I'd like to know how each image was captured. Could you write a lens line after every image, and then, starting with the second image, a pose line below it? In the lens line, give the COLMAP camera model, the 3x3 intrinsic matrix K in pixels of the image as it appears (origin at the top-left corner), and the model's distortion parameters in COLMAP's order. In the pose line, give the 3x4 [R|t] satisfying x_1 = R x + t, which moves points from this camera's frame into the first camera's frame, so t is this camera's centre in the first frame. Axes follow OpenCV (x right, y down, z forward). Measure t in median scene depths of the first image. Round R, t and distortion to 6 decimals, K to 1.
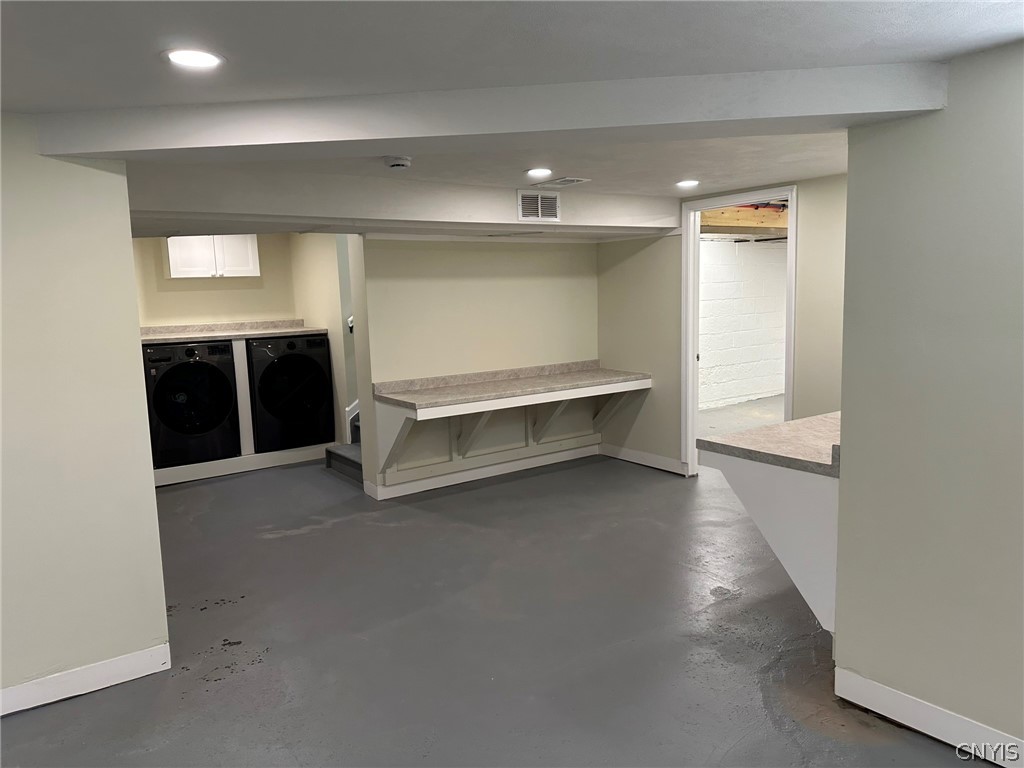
lens RADIAL K [[710.7, 0, 512.0], [0, 710.7, 384.0], [0, 0, 1]] dist [0.172769, -0.323393]
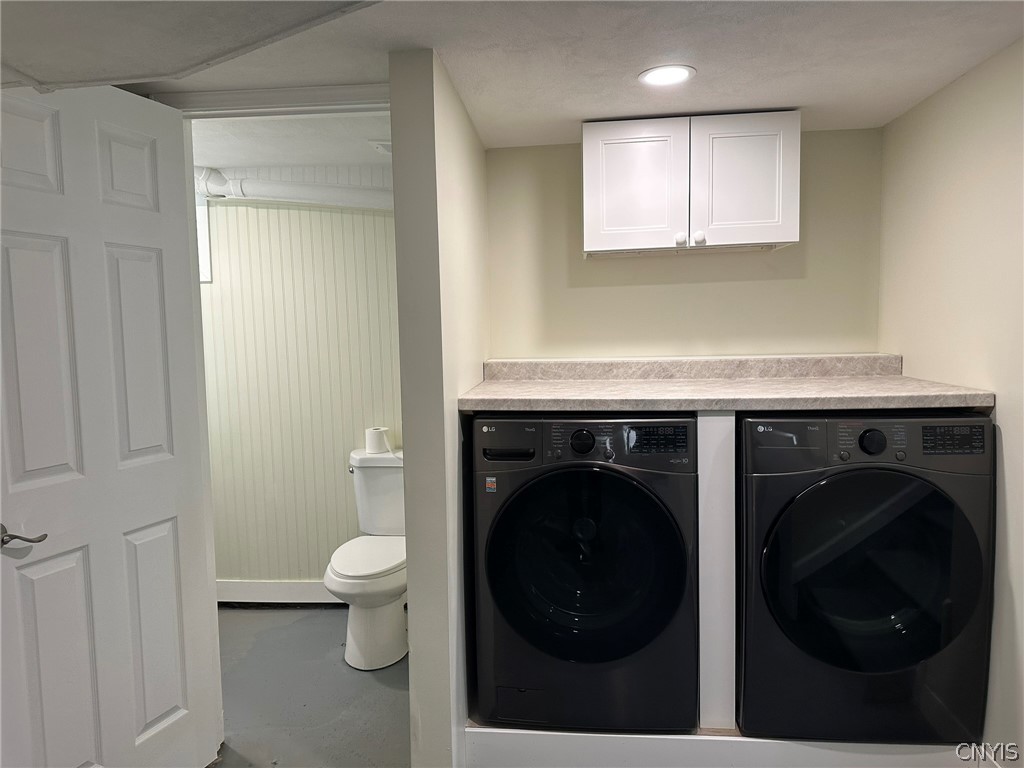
lens RADIAL K [[710.7, 0, 512.0], [0, 710.7, 384.0], [0, 0, 1]] dist [0.172769, -0.323393]
pose [[0.755912, 0.075092, -0.650352, -0.217746], [-0.091517, 0.995766, 0.008603, -0.066795], [0.648245, 0.053015, 0.759584, 0.644350]]
